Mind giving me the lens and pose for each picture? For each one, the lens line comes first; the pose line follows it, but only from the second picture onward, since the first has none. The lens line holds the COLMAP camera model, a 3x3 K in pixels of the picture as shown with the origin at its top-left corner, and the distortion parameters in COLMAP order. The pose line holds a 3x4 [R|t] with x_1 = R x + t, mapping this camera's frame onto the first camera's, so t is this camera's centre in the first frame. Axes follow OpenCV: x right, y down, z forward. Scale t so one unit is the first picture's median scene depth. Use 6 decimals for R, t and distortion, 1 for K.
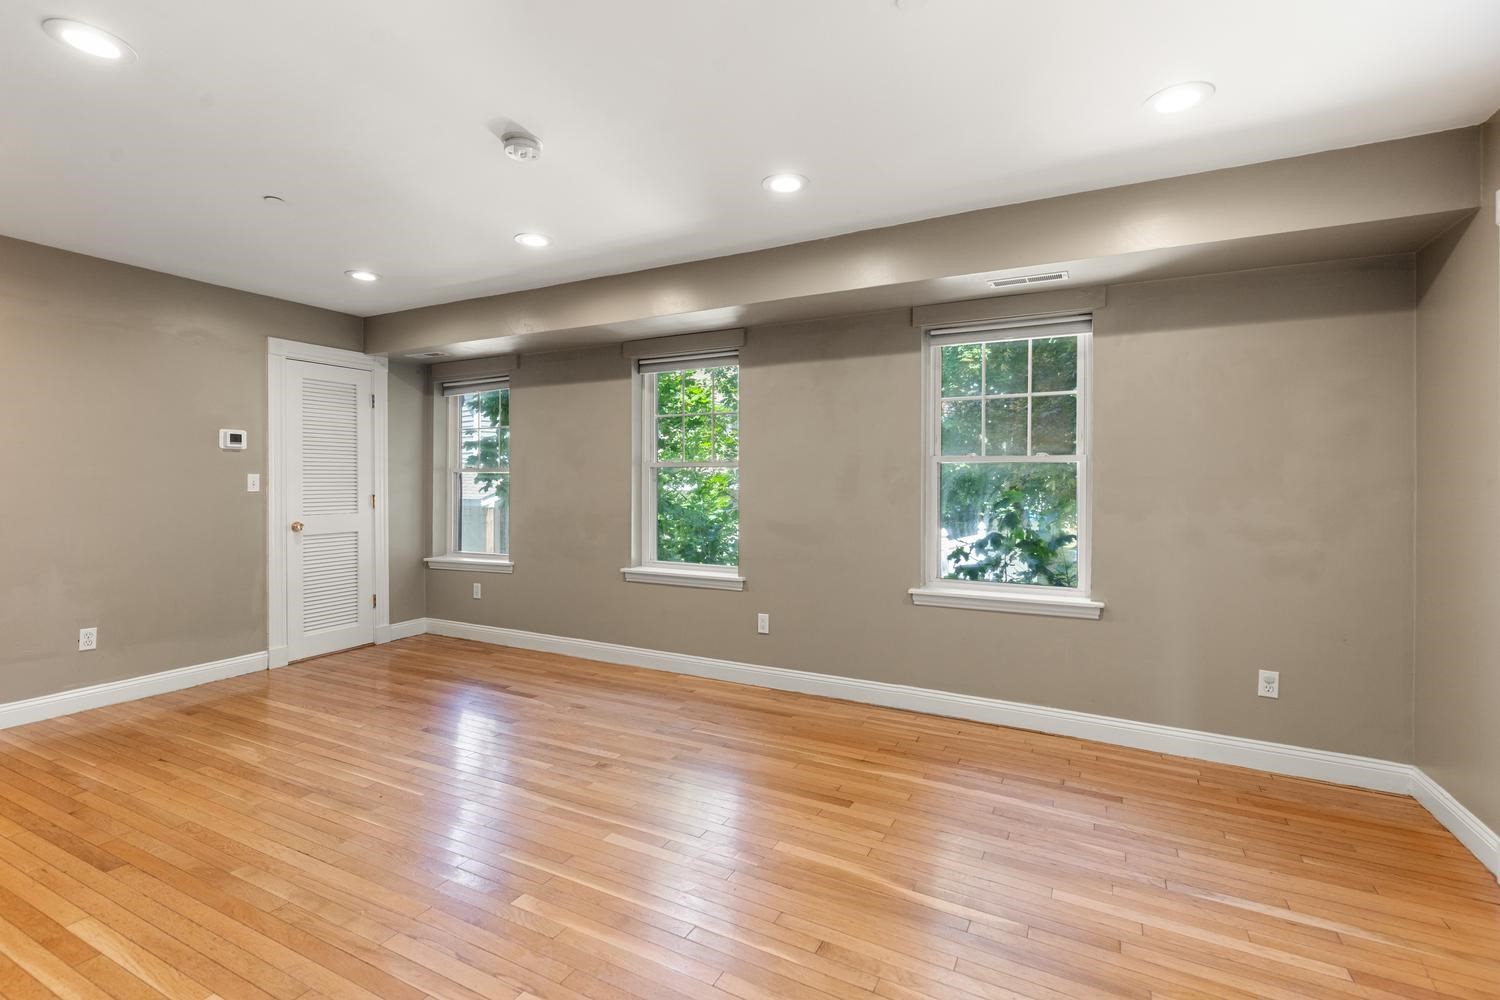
lens RADIAL K [[683.6, 0, 744.6], [0, 683.6, 489.2], [0, 0, 1]] dist [0.006676, -0.000391]
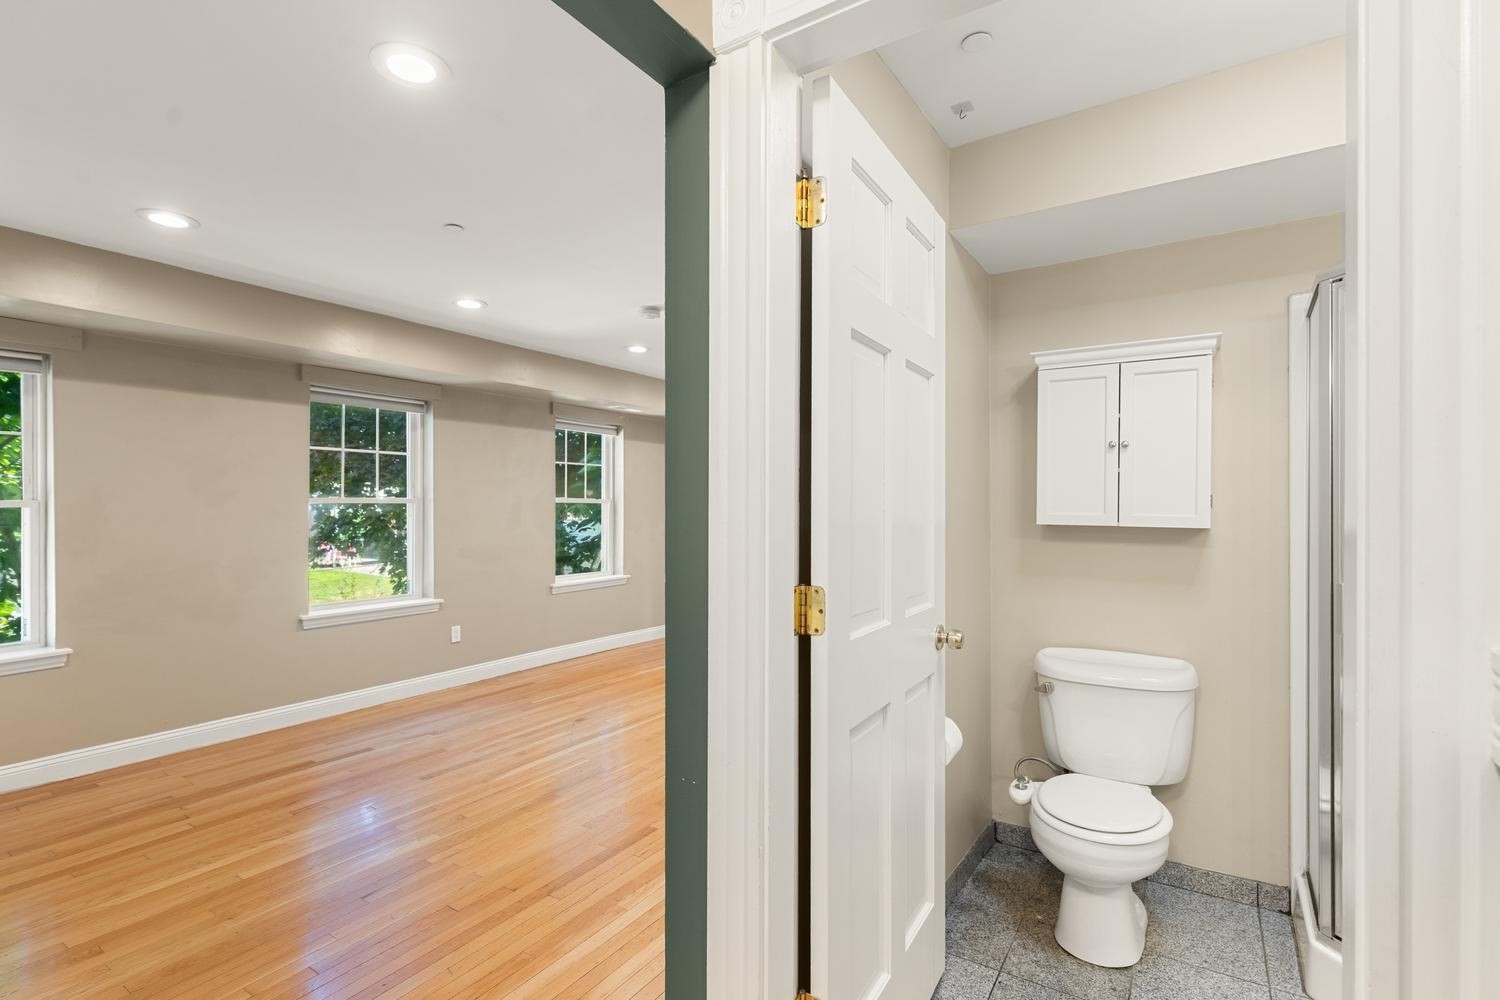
lens RADIAL K [[700.7, 0, 748.0], [0, 700.7, 505.7], [0, 0, 1]] dist [0.001382, -0.000517]
pose [[0.099876, -0.003973, 0.994992, -1.332814], [0.008338, 0.999960, 0.003156, -0.034818], [-0.994965, 0.007981, 0.099905, 0.415296]]
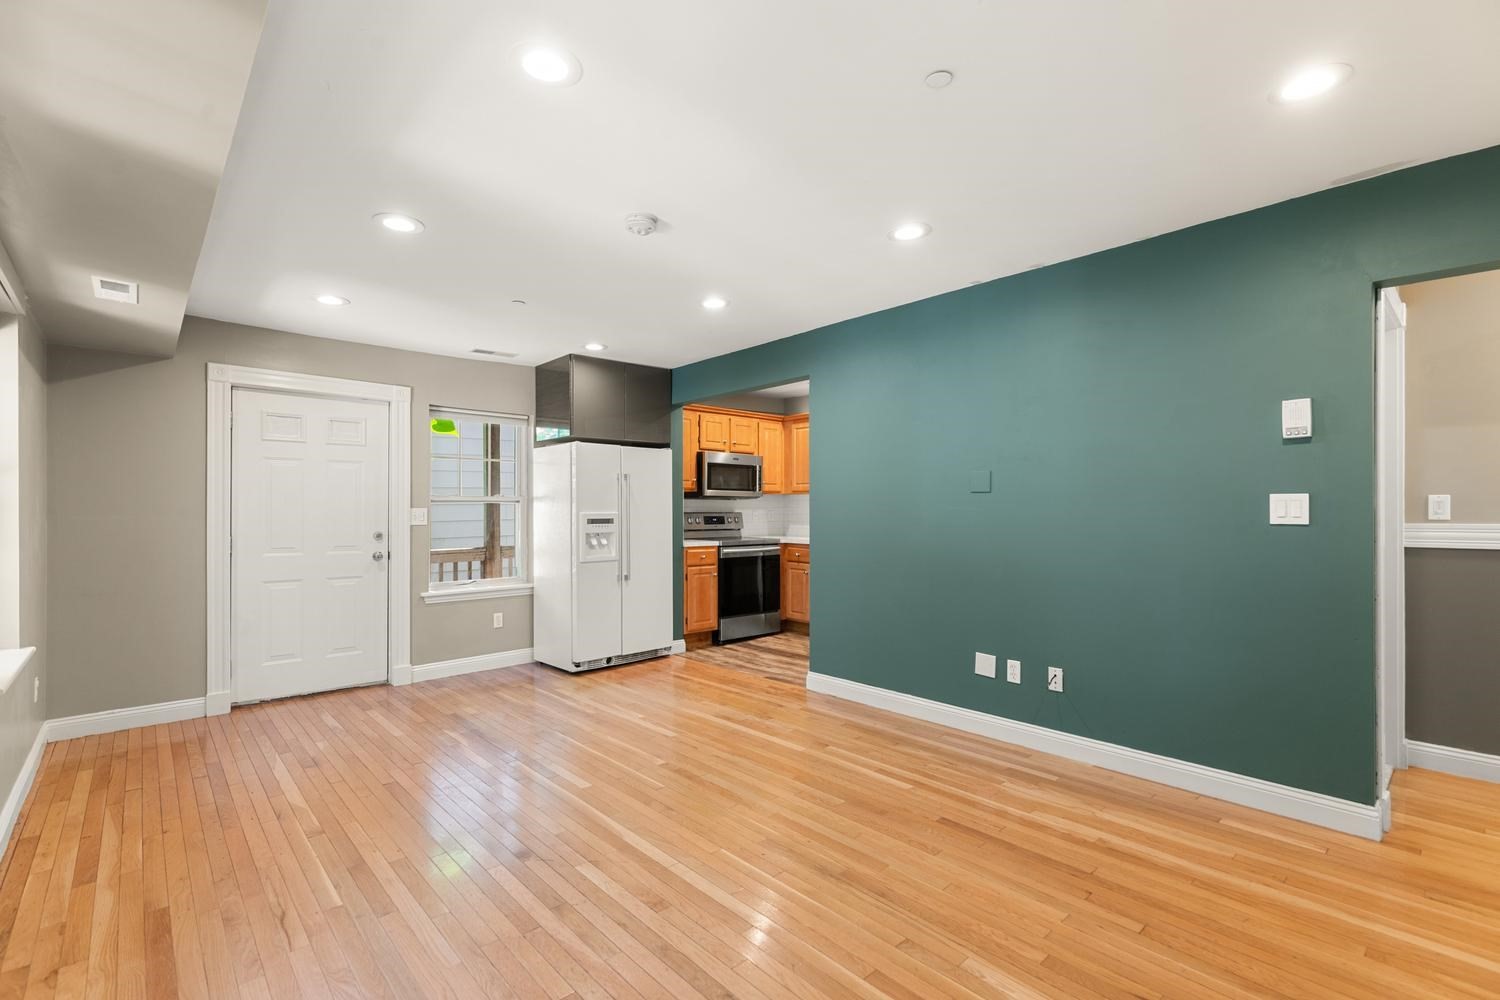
lens RADIAL K [[676.1, 0, 748.7], [0, 676.1, 508.8], [0, 0, 1]] dist [0.009687, -0.000284]
pose [[-0.937391, -0.001166, 0.348276, -0.616168], [0.001191, 0.999978, 0.006555, -0.017241], [-0.348276, 0.006560, -0.937369, 1.382767]]
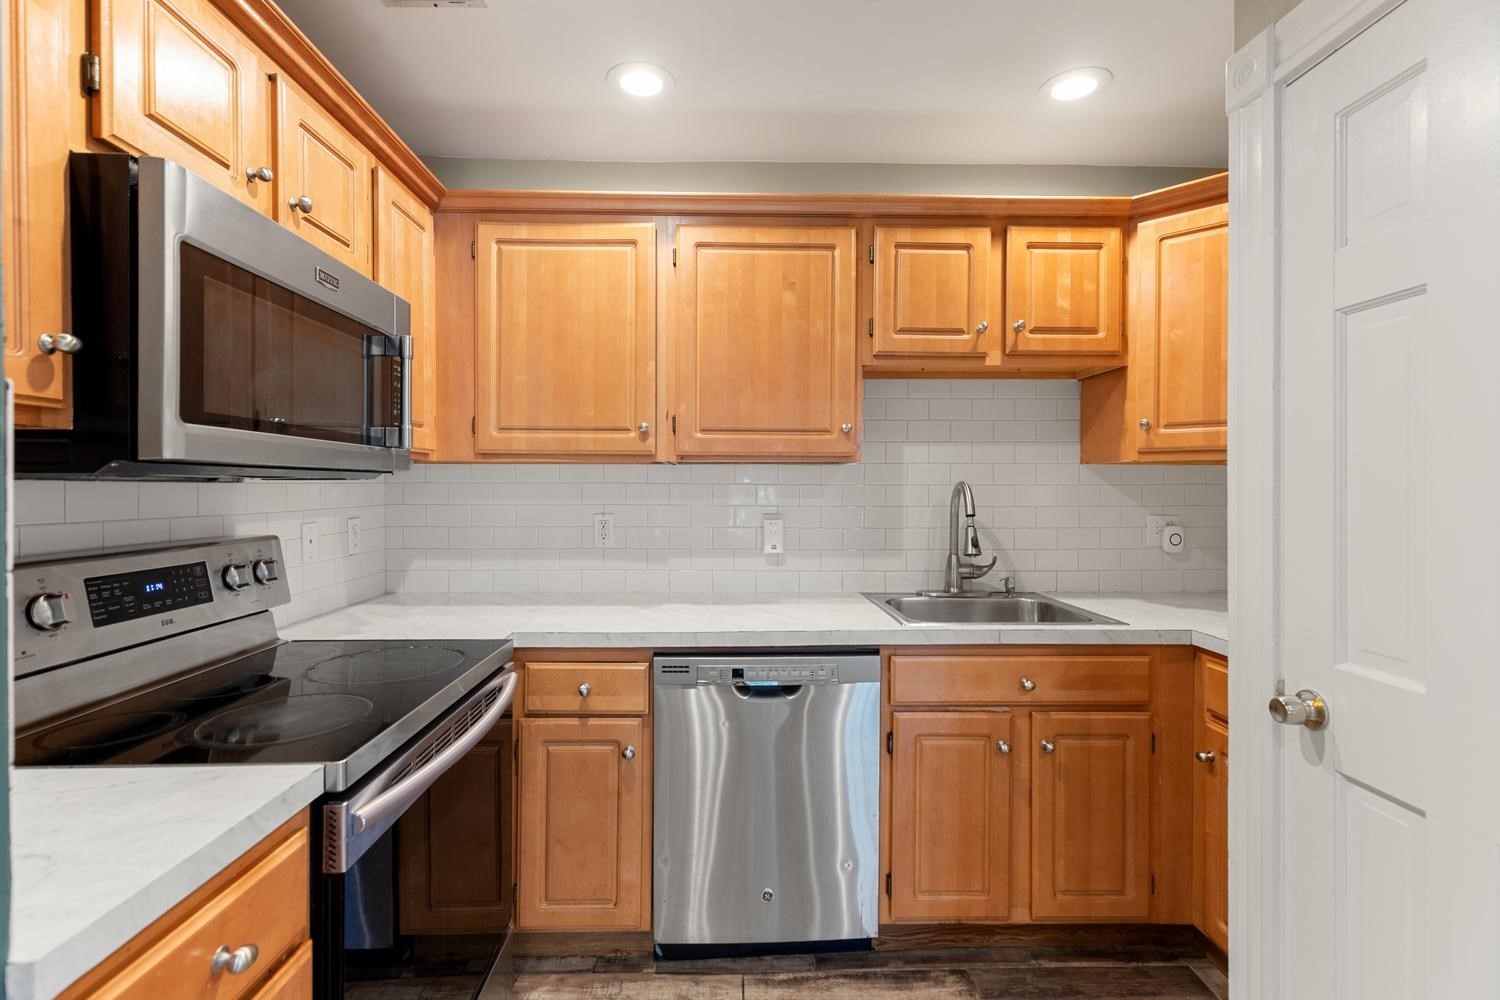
lens RADIAL K [[683.6, 0, 744.6], [0, 683.6, 489.2], [0, 0, 1]] dist [0.006676, -0.000391]
pose [[-0.875499, -0.001440, -0.483217, 0.038845], [-0.009251, 0.999862, 0.013782, -0.034778], [0.483131, 0.016536, -0.875392, 0.105708]]
